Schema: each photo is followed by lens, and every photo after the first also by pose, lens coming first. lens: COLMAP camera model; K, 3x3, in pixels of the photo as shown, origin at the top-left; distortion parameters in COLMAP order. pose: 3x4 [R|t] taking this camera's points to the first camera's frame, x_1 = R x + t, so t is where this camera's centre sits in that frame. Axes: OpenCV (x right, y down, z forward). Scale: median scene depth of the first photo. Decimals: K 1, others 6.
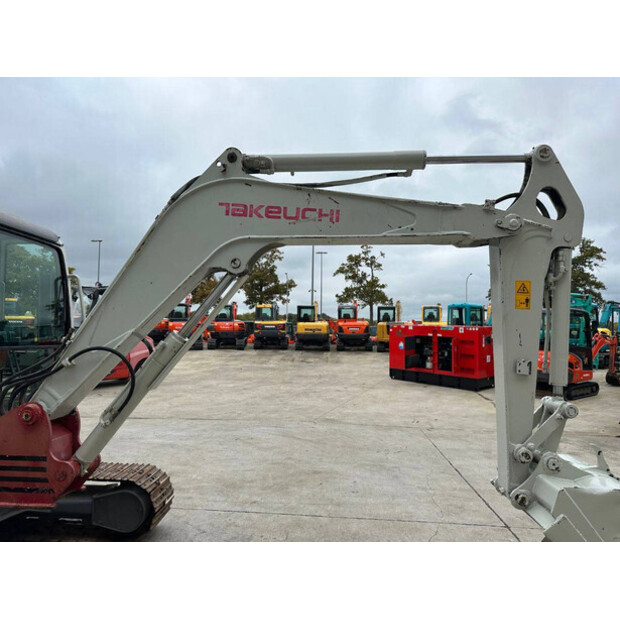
lens RADIAL K [[433.6, 0, 315.5], [0, 433.6, 311.4], [0, 0, 1]] dist [0.058343, -0.071511]
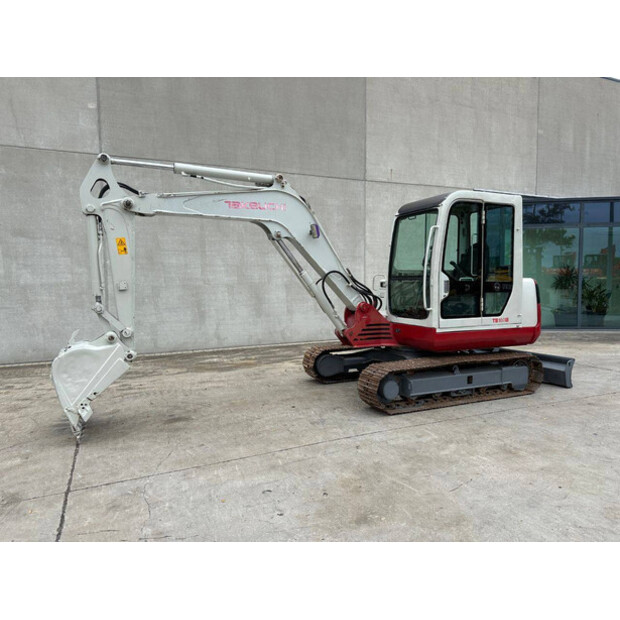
lens RADIAL K [[433.6, 0, 310.1], [0, 433.6, 309.1], [0, 0, 1]] dist [0.058343, -0.071511]
pose [[-0.890622, 0.023761, -0.454123, 0.351345], [0.019794, 0.999713, 0.013488, 0.125764], [0.454313, 0.003024, -0.890837, 1.722886]]
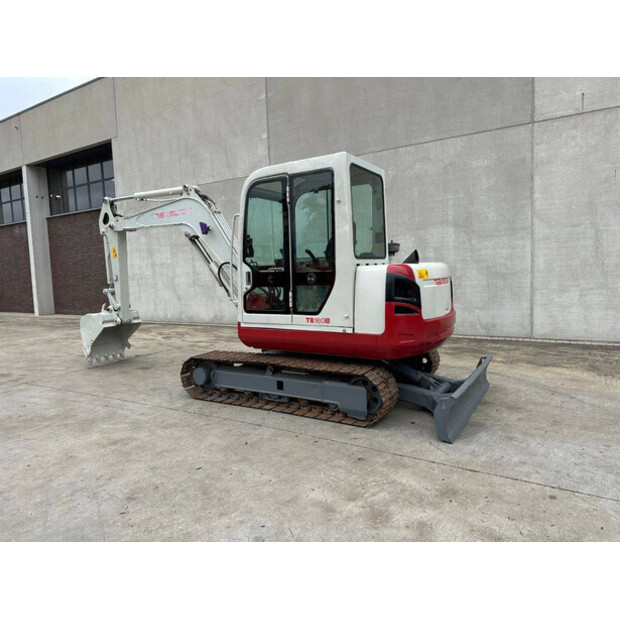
lens RADIAL K [[433.6, 0, 307.0], [0, 433.6, 304.7], [0, 0, 1]] dist [0.058343, -0.071511]
pose [[-0.881837, -0.020080, 0.471127, -1.135884], [0.000559, 0.999048, 0.043626, 0.107265], [-0.471554, 0.038734, -0.880986, 1.723972]]
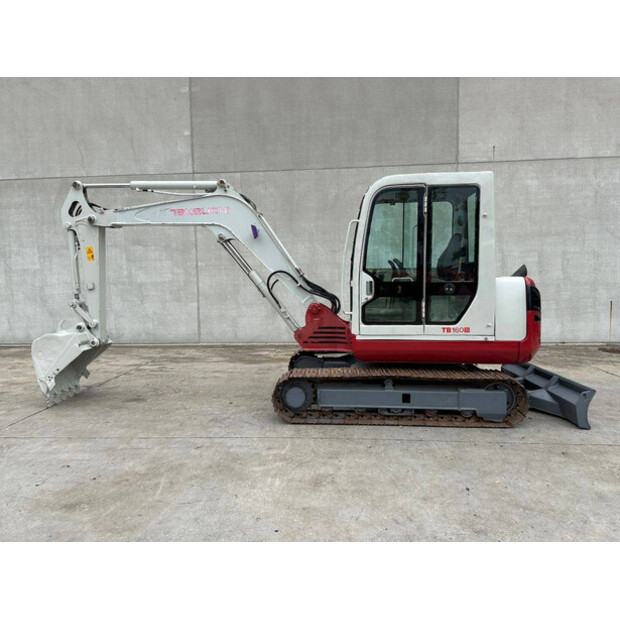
lens RADIAL K [[433.6, 0, 306.0], [0, 433.6, 306.6], [0, 0, 1]] dist [0.058343, -0.071511]
pose [[-0.999719, -0.001867, 0.023612, -0.379151], [-0.001528, 0.999895, 0.014387, 0.117903], [-0.023636, 0.014347, -0.999618, 1.866971]]
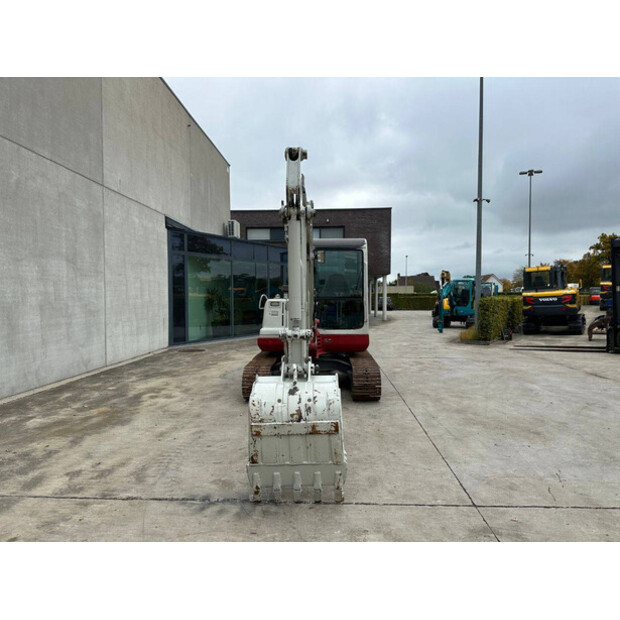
lens RADIAL K [[433.6, 0, 308.0], [0, 433.6, 304.1], [0, 0, 1]] dist [0.058343, -0.071511]
pose [[0.009901, 0.003274, -0.999946, 1.140064], [0.053361, 0.998568, 0.003798, 0.067724], [0.998526, -0.053395, 0.009712, 0.606946]]
